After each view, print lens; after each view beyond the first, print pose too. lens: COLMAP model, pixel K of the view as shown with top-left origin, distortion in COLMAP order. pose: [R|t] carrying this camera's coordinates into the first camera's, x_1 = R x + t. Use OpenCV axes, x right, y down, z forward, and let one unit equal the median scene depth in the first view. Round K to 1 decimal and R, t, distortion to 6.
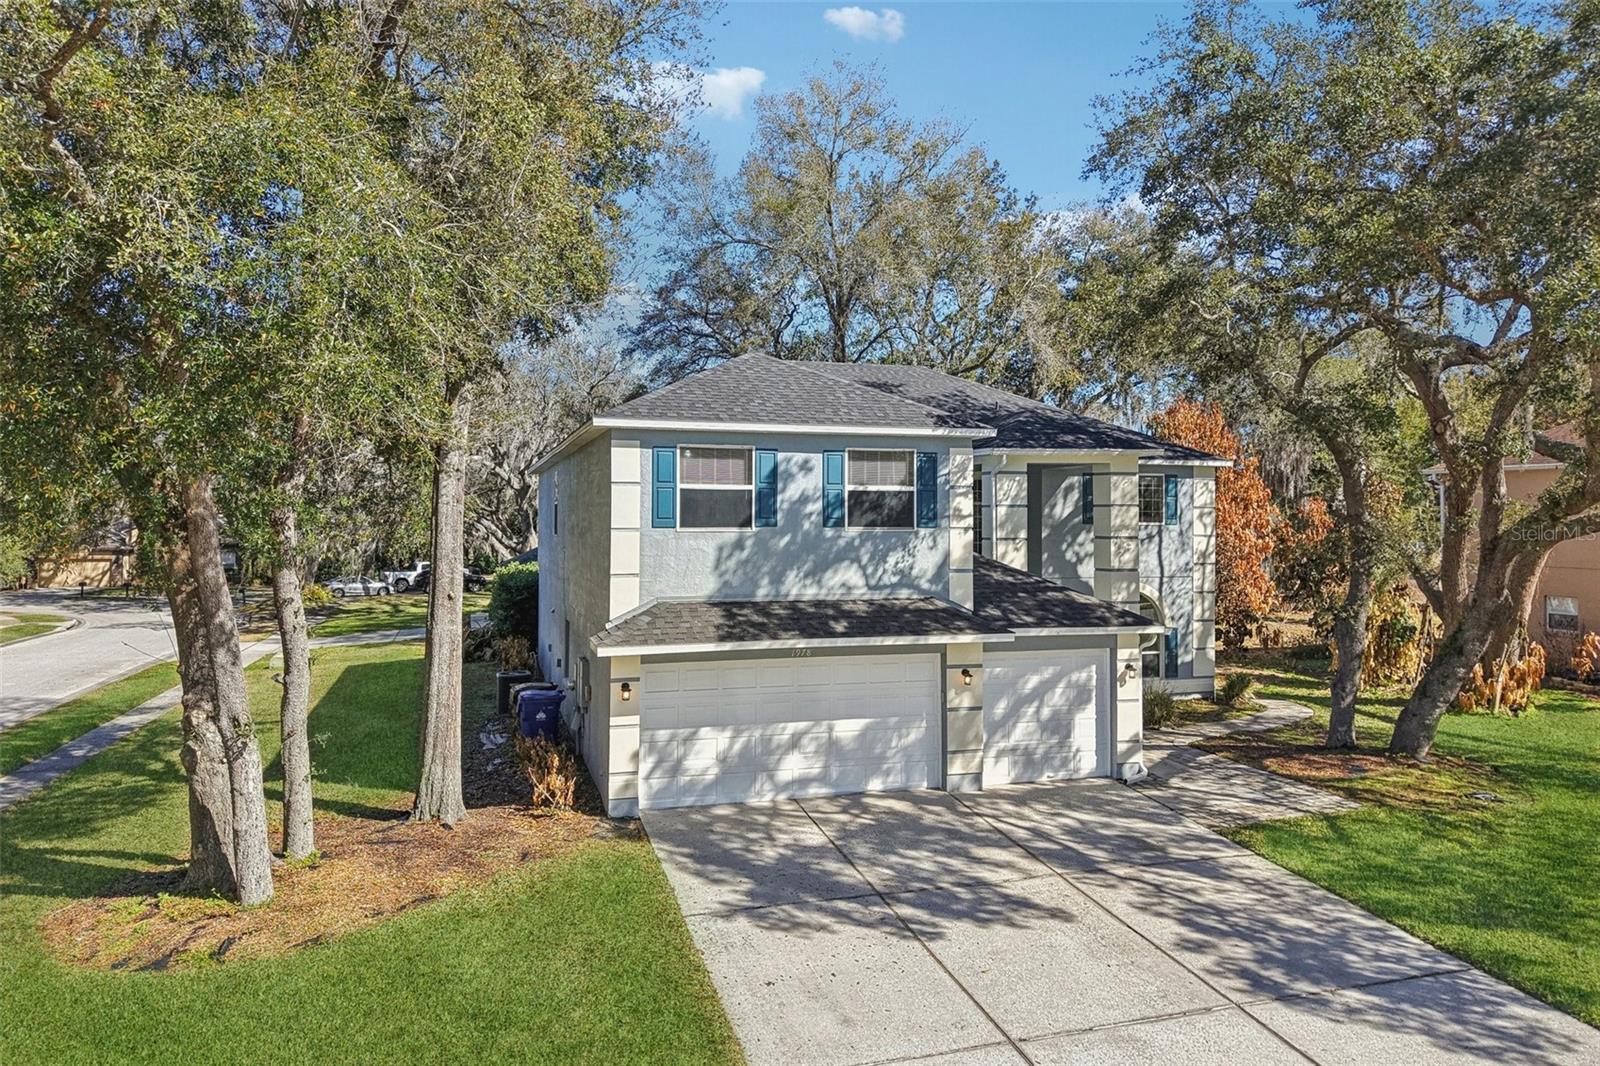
lens RADIAL K [[1082.7, 0, 843.8], [0, 1082.7, 452.6], [0, 0, 1]] dist [0.038547, -0.002099]
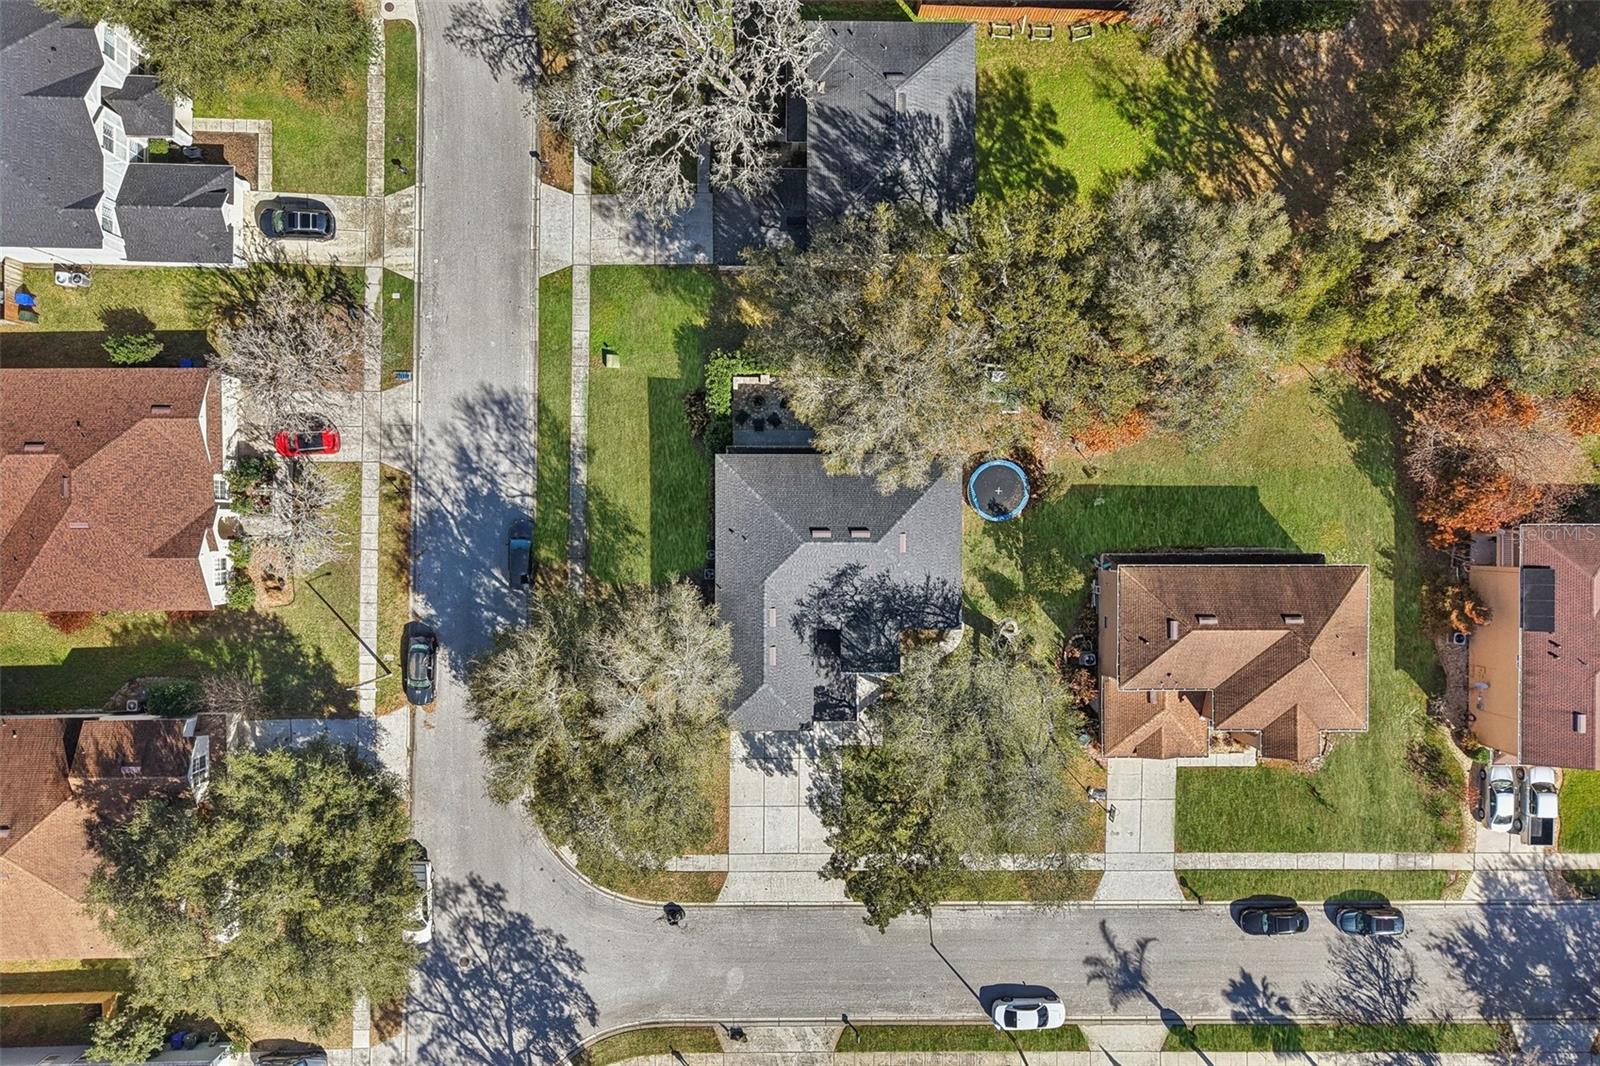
lens RADIAL K [[1100.3, 0, 780.4], [0, 1100.3, 535.6], [0, 0, 1]] dist [0.054917, -0.058272]
pose [[0.948712, 0.315840, 0.013800, -0.294602], [0.005345, -0.059671, 0.998204, -4.293726], [0.316096, -0.946934, -0.058299, 1.969017]]
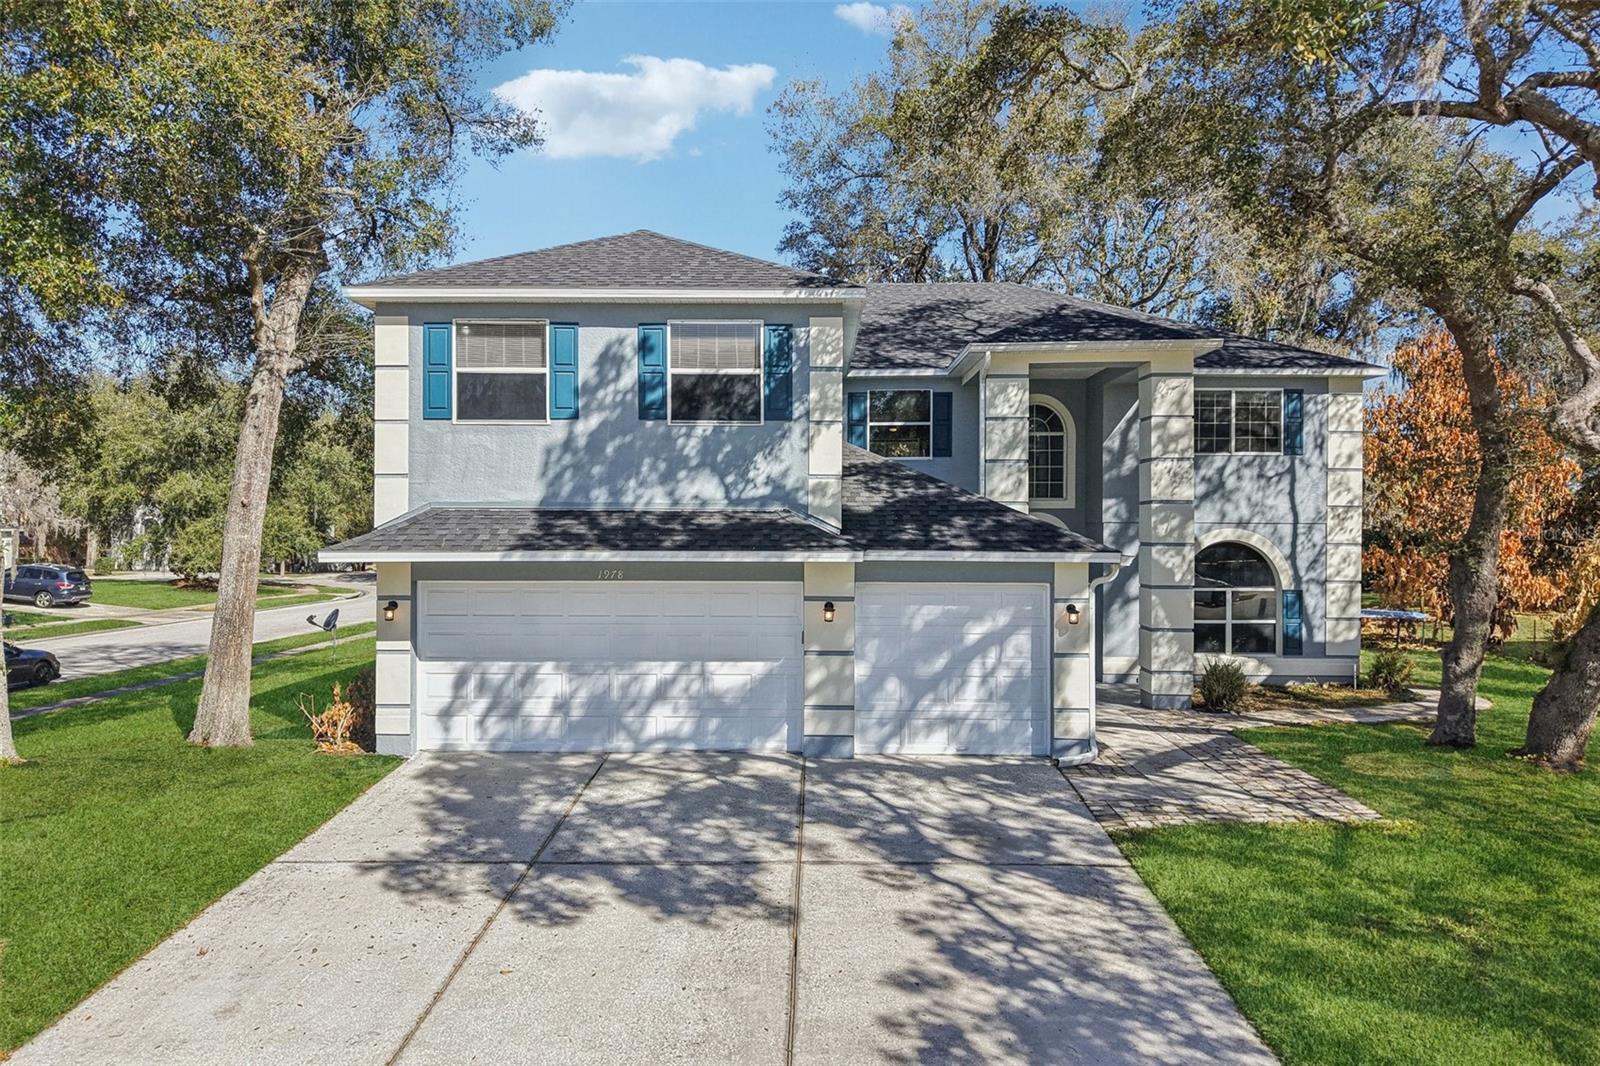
lens RADIAL K [[1071.2, 0, 784.9], [0, 1071.2, 505.8], [0, 0, 1]] dist [0.005669, -0.000355]
pose [[0.942410, -0.010126, -0.334306, 0.328577], [0.023829, 0.999034, 0.036913, 0.100671], [0.333609, -0.042754, 0.941742, 0.272638]]
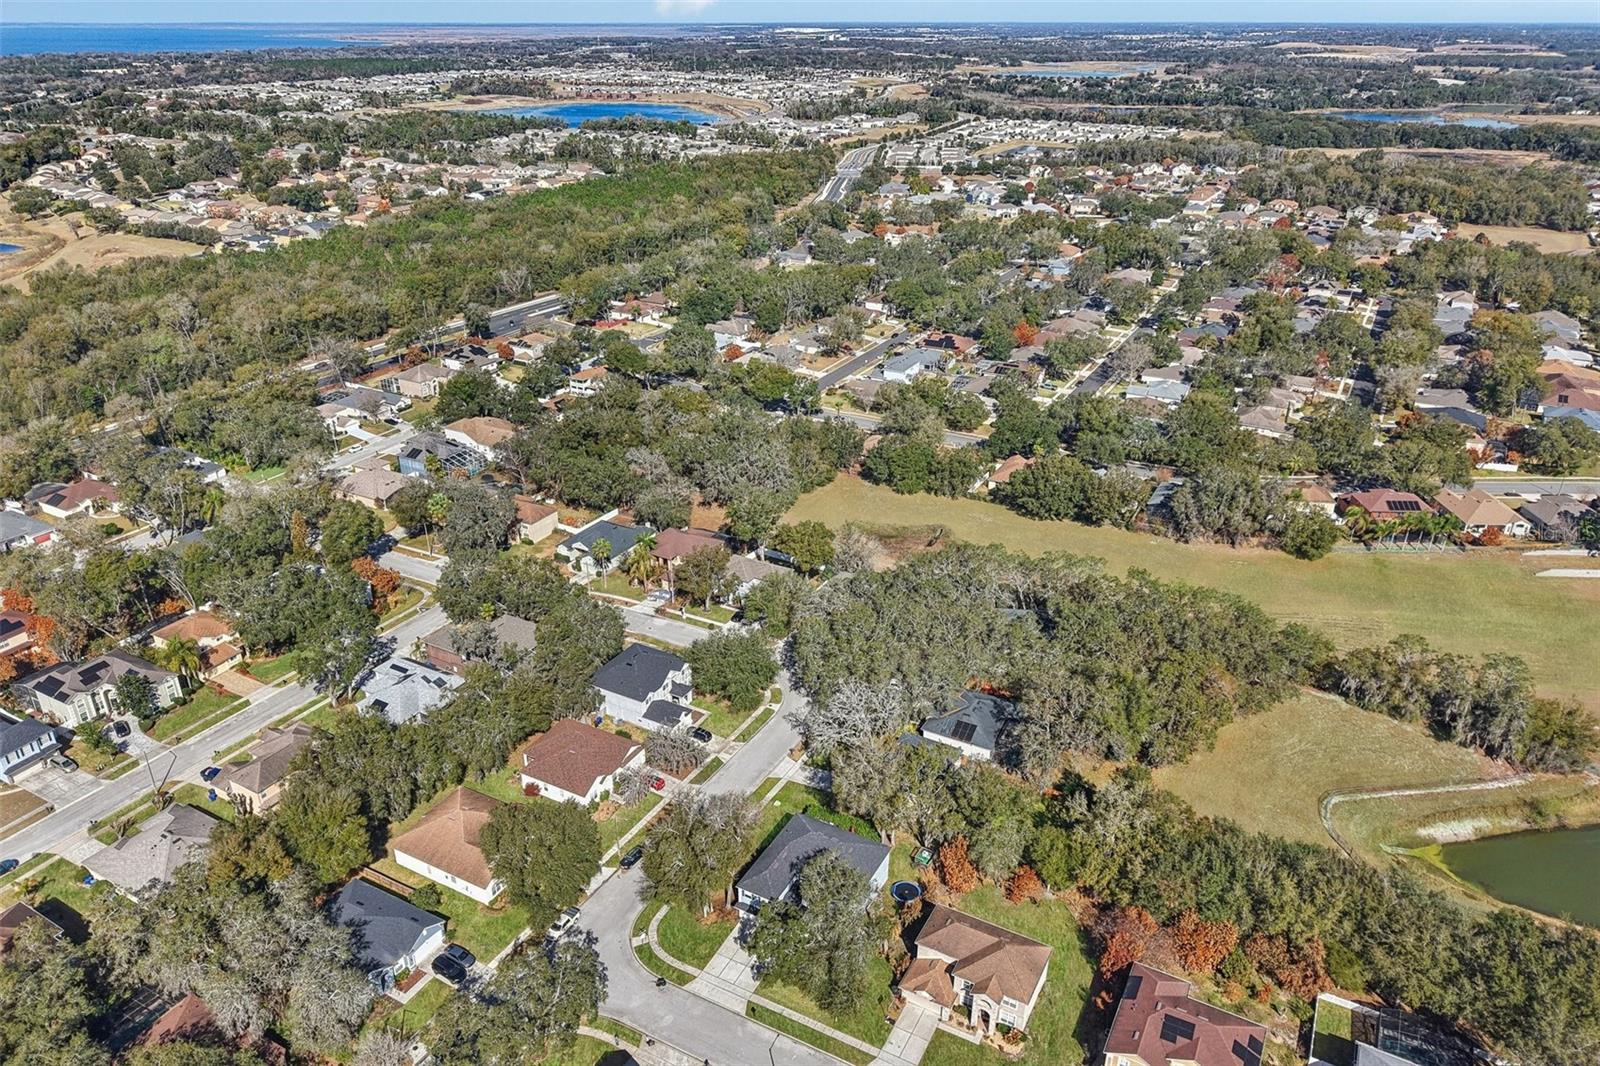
lens RADIAL K [[1103.3, 0, 795.2], [0, 1103.3, 508.6], [0, 0, 1]] dist [0.016826, -0.016858]
pose [[0.675372, 0.291392, -0.677468, 5.510662], [0.041645, 0.902094, 0.429525, -6.905711], [0.736301, -0.318302, 0.597114, -3.276923]]
